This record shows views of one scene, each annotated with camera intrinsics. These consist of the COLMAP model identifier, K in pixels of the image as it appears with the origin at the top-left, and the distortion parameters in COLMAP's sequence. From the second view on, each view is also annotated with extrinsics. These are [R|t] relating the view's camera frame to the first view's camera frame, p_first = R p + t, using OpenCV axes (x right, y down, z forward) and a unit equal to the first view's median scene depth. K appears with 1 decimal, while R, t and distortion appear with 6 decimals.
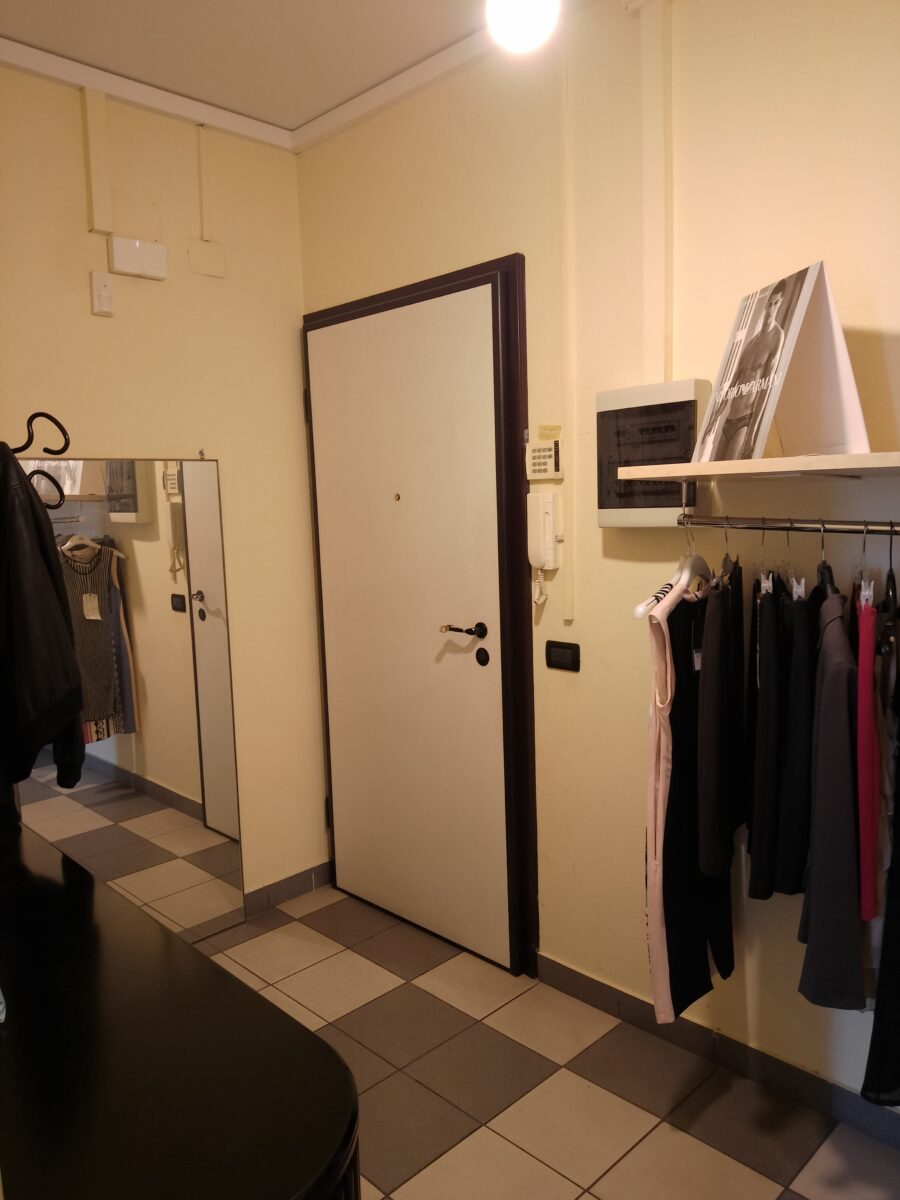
lens RADIAL K [[882.0, 0, 450.0], [0, 882.0, 600.0], [0, 0, 1]] dist [0.043202, -0.063857]
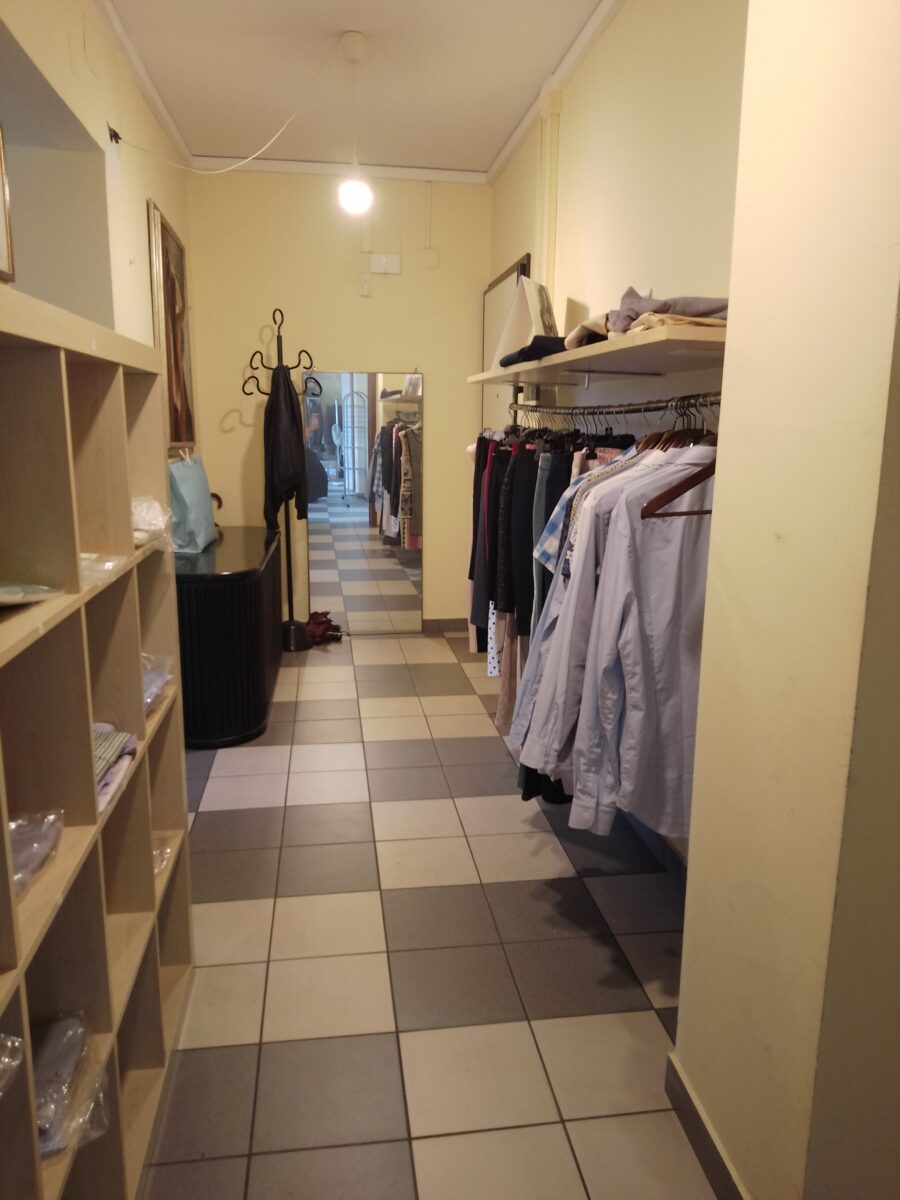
lens RADIAL K [[882.0, 0, 450.0], [0, 882.0, 600.0], [0, 0, 1]] dist [0.043202, -0.063857]
pose [[0.804565, 0.156608, -0.572842, 1.279975], [-0.104026, 0.986853, 0.123688, 0.099727], [0.584682, -0.039925, 0.810279, -0.642419]]
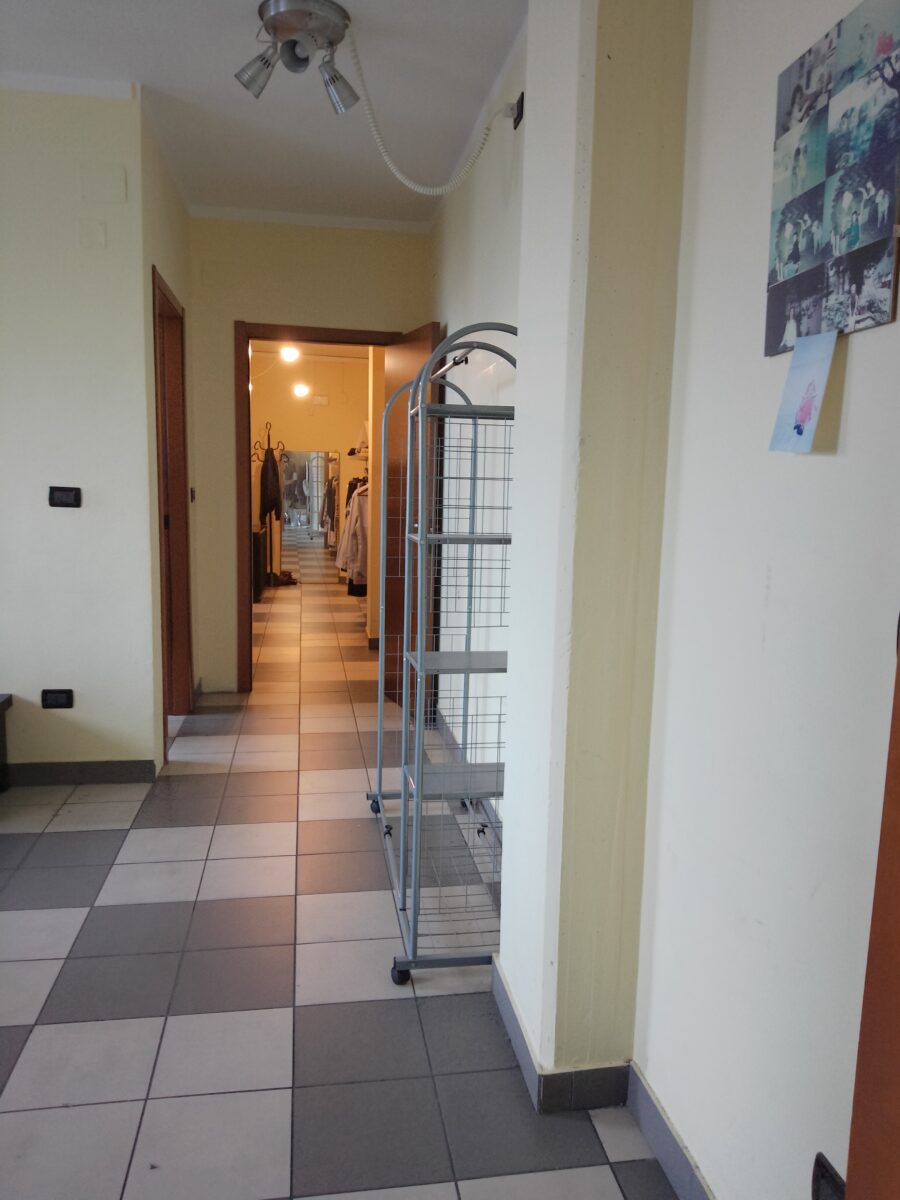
lens RADIAL K [[903.4, 0, 450.0], [0, 903.4, 600.0], [0, 0, 1]] dist [-0.075047, 0.063222]
pose [[0.815834, 0.122076, -0.565255, 3.275431], [-0.111272, 0.992337, 0.053712, 0.284985], [0.567480, 0.019077, 0.823166, -2.554265]]
